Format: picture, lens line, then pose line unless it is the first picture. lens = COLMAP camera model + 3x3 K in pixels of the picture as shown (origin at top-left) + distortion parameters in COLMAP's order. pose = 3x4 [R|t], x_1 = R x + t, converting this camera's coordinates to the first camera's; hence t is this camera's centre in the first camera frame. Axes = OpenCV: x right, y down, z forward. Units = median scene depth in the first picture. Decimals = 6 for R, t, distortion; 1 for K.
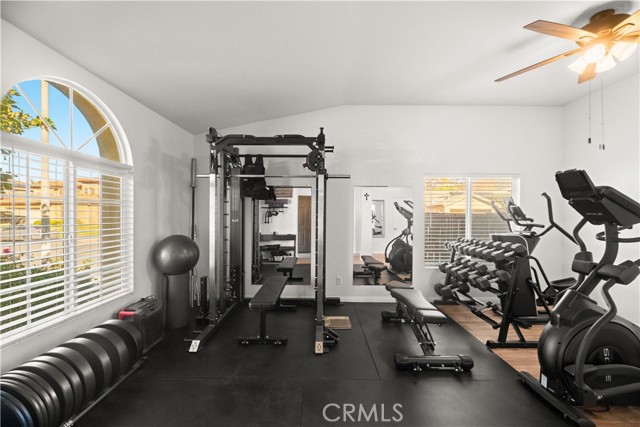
lens RADIAL K [[256.0, 0, 319.3], [0, 256.0, 214.4], [0, 0, 1]] dist [-0.000115, -0.003615]
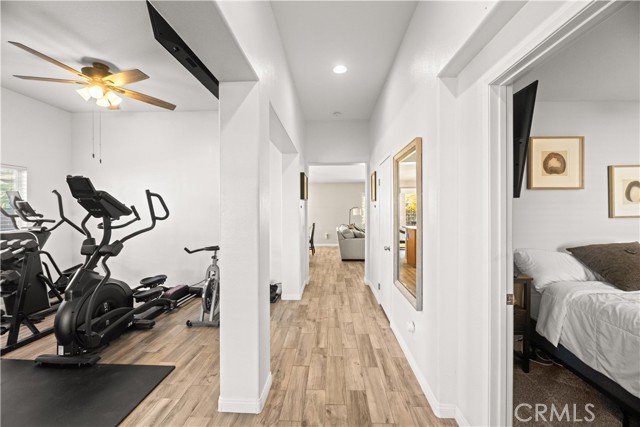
lens RADIAL K [[256.0, 0, 319.3], [0, 256.0, 214.4], [0, 0, 1]] dist [-0.000115, -0.003615]
pose [[0.036693, -0.018814, 0.999149, -0.177104], [-0.000056, 0.999823, 0.018829, -0.002555], [-0.999327, -0.000747, 0.036686, -0.178042]]
